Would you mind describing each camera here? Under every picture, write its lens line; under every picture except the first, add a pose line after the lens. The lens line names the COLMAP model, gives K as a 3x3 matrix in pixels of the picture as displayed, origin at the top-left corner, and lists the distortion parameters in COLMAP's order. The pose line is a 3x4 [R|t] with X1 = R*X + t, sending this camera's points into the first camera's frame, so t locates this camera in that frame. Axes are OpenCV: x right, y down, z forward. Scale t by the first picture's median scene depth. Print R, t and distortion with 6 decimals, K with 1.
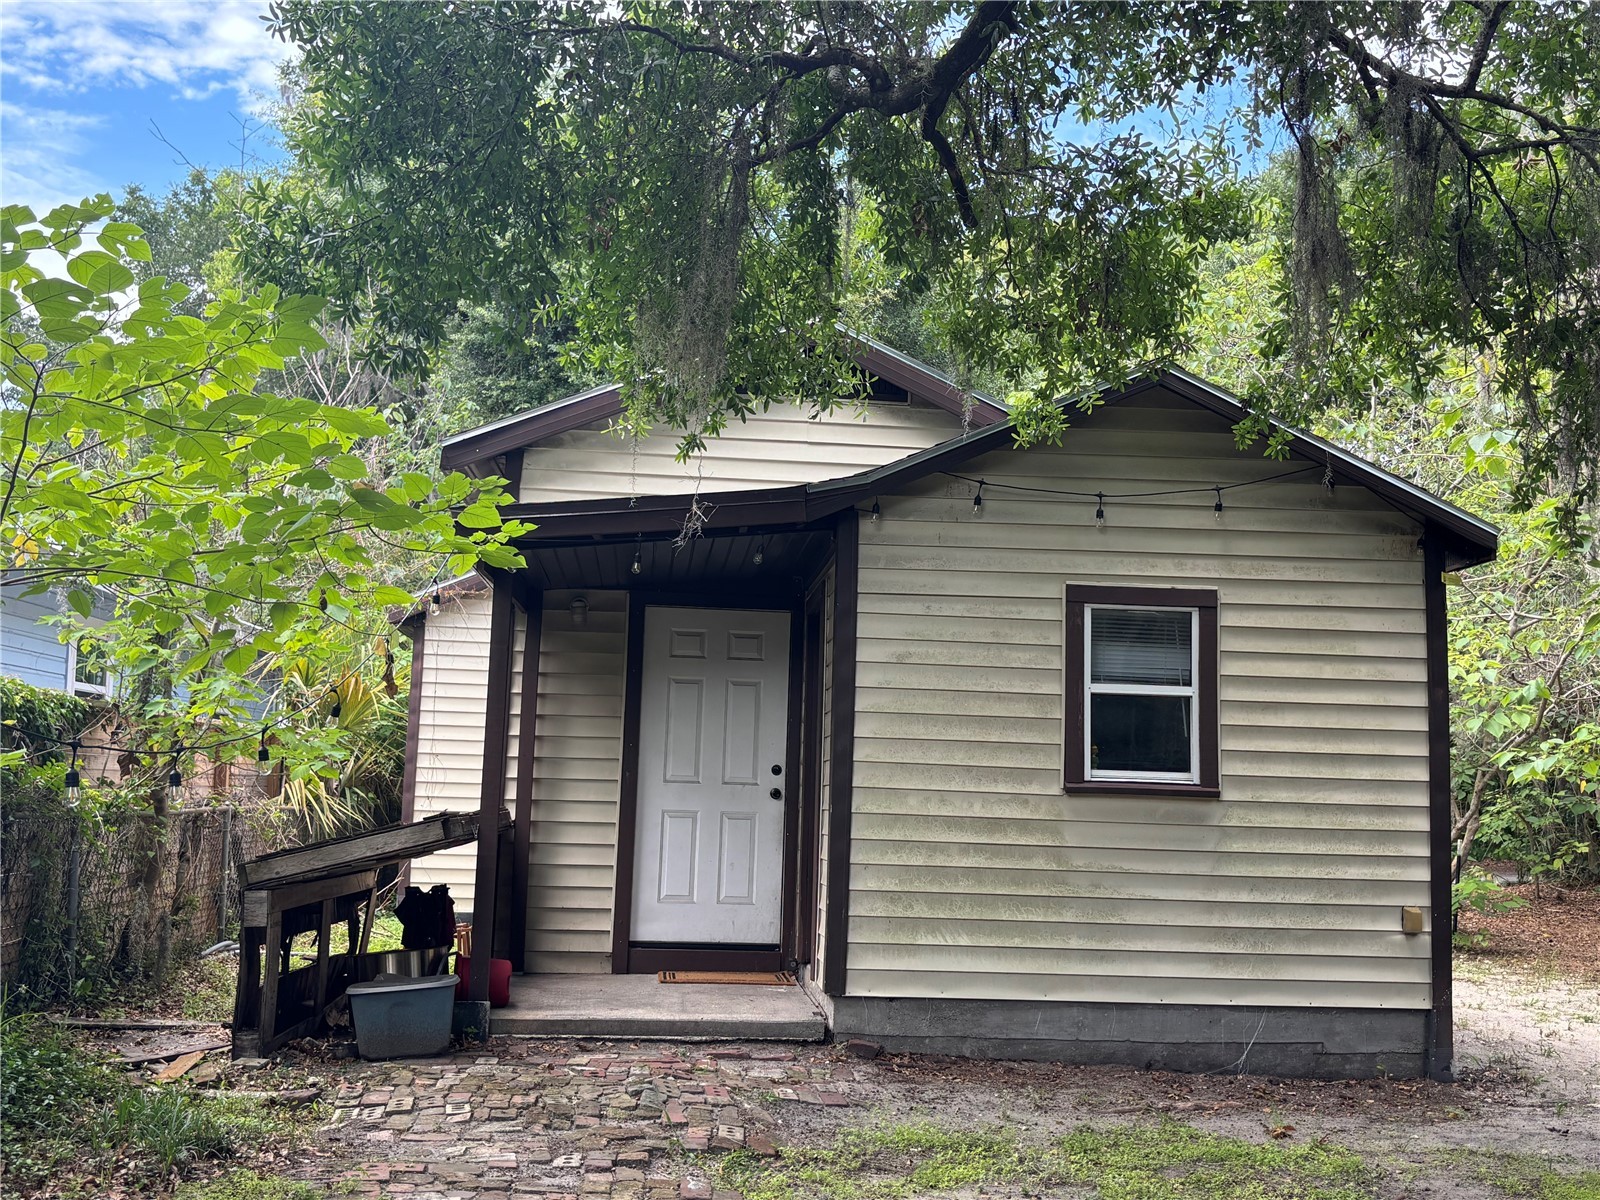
lens RADIAL K [[1632.0, 0, 804.2], [0, 1632.0, 589.8], [0, 0, 1]] dist [0.042694, 0.000000]
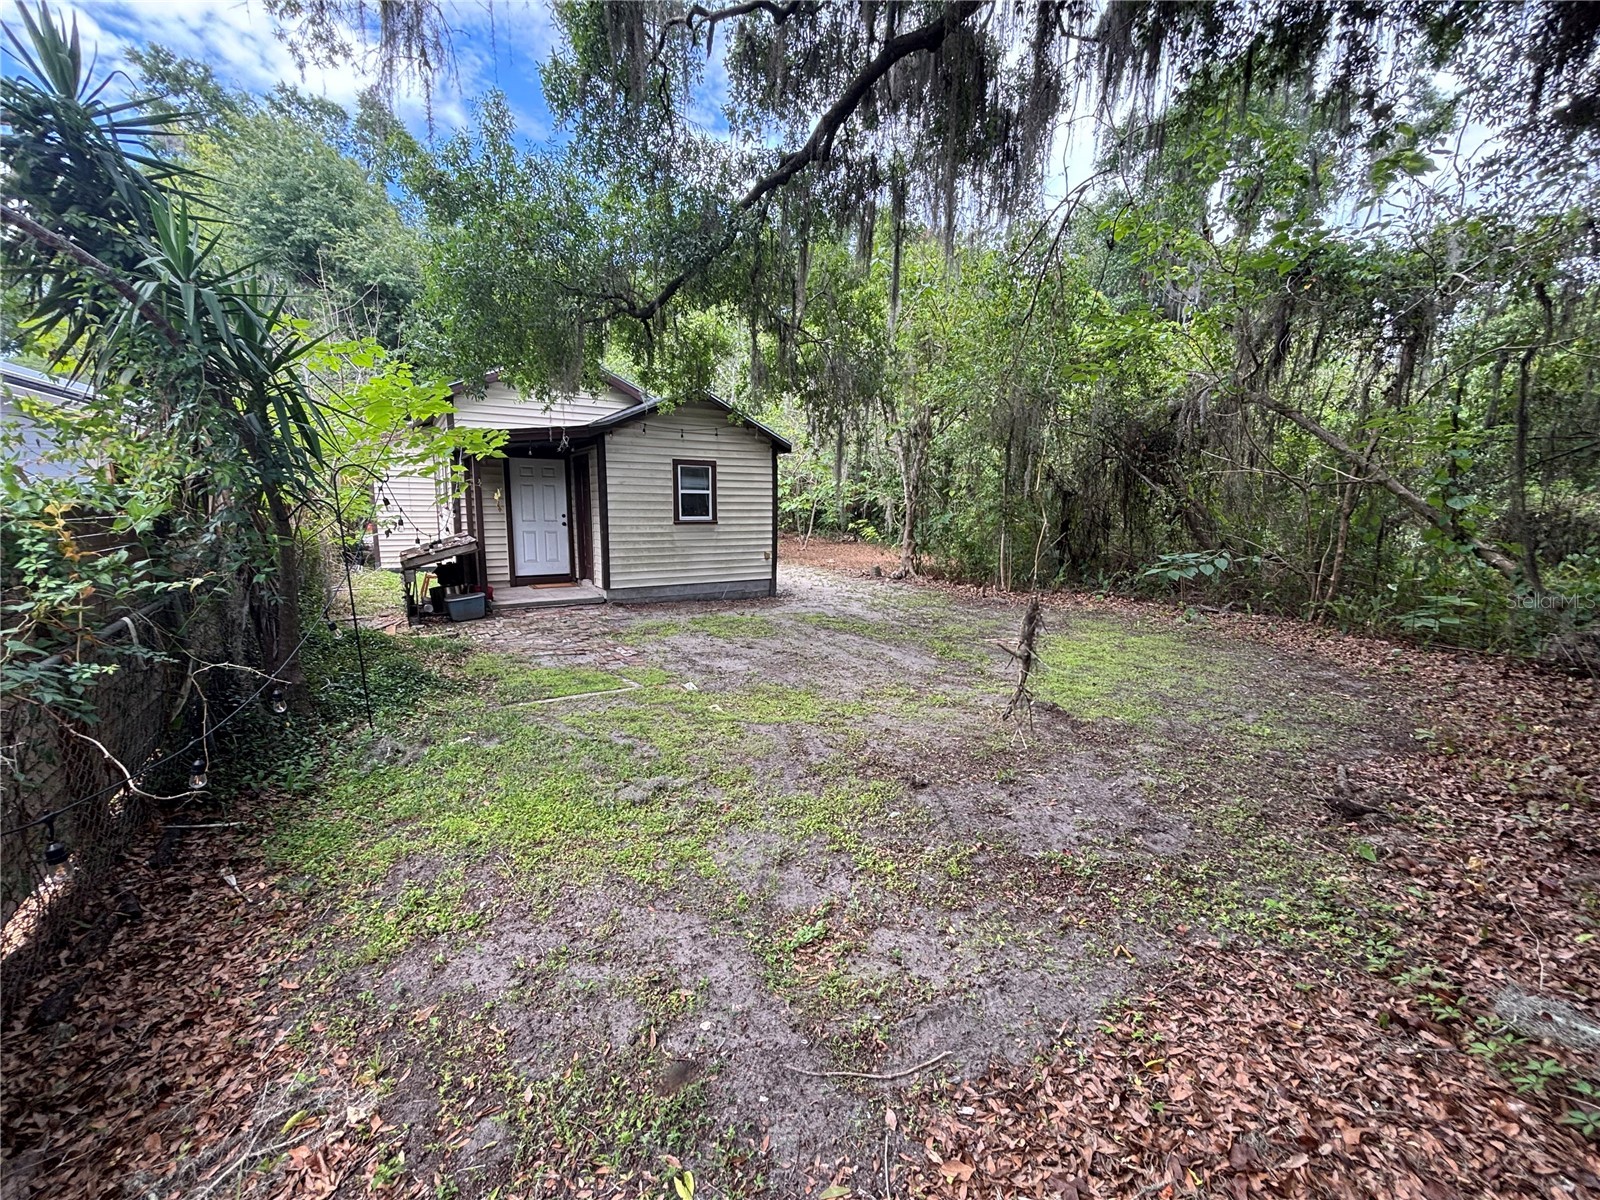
lens RADIAL K [[641.6, 0, 795.0], [0, 641.6, 603.7], [0, 0, 1]] dist [0.000391, 0.000003]
pose [[0.891726, -0.092377, 0.443048, -0.210105], [-0.037622, 0.960428, 0.275974, -0.087277], [-0.451010, -0.262762, 0.852964, -0.257284]]
